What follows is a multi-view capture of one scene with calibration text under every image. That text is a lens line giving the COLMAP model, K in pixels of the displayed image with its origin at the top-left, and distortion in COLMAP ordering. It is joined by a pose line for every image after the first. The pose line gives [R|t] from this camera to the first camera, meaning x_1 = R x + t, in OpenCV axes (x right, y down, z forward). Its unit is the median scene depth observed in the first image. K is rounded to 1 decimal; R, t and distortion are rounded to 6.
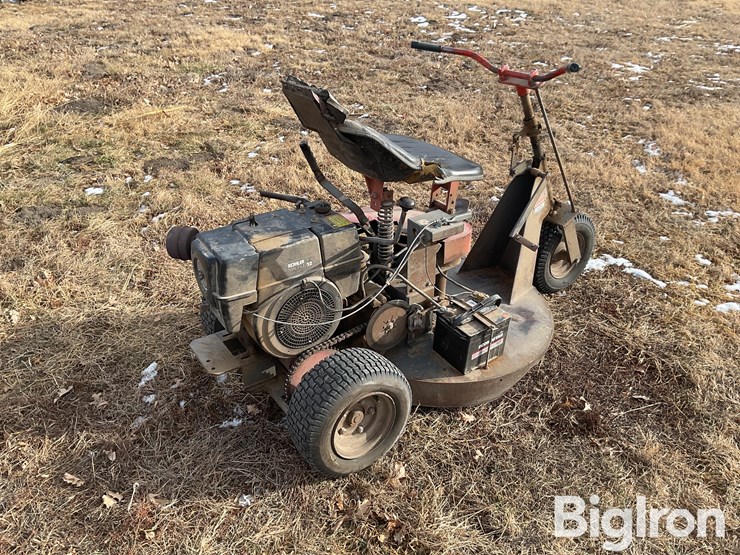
lens RADIAL K [[613.7, 0, 369.0], [0, 613.7, 268.7], [0, 0, 1]] dist [0.094511, -0.188486]
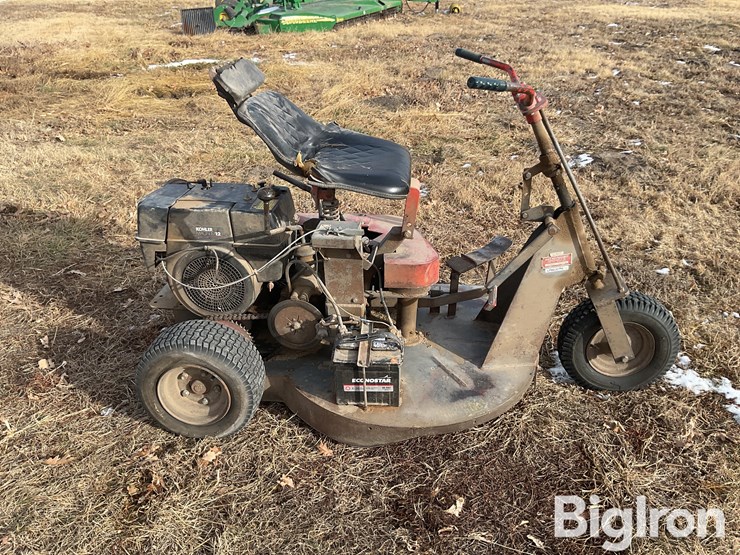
lens RADIAL K [[613.7, 0, 369.0], [0, 613.7, 268.7], [0, 0, 1]] dist [0.094511, -0.188486]
pose [[0.761990, 0.290601, -0.578725, 0.657504], [-0.311284, 0.948010, 0.066176, -0.091784], [0.567868, 0.129723, 0.812833, 0.262190]]
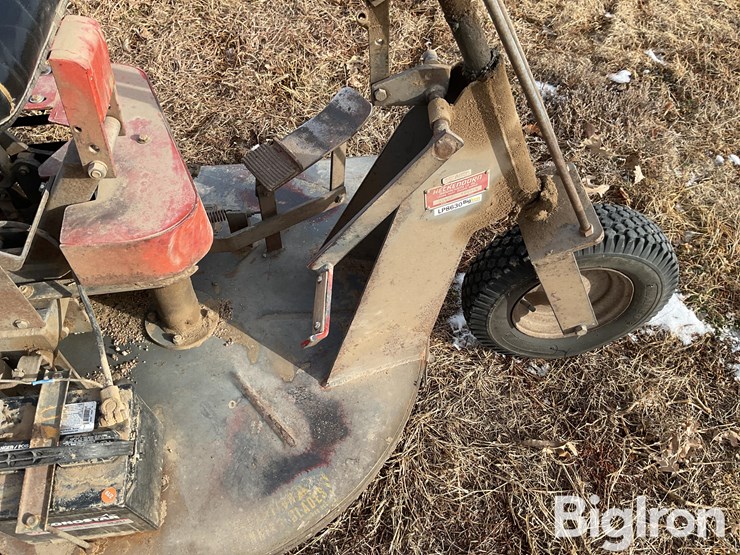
lens RADIAL K [[613.7, 0, 369.0], [0, 613.7, 268.7], [0, 0, 1]] dist [0.094511, -0.188486]
pose [[0.868014, 0.387052, -0.311035, 0.426959], [-0.237652, 0.873838, 0.424180, -0.247867], [0.435974, -0.294276, 0.850487, 0.785310]]
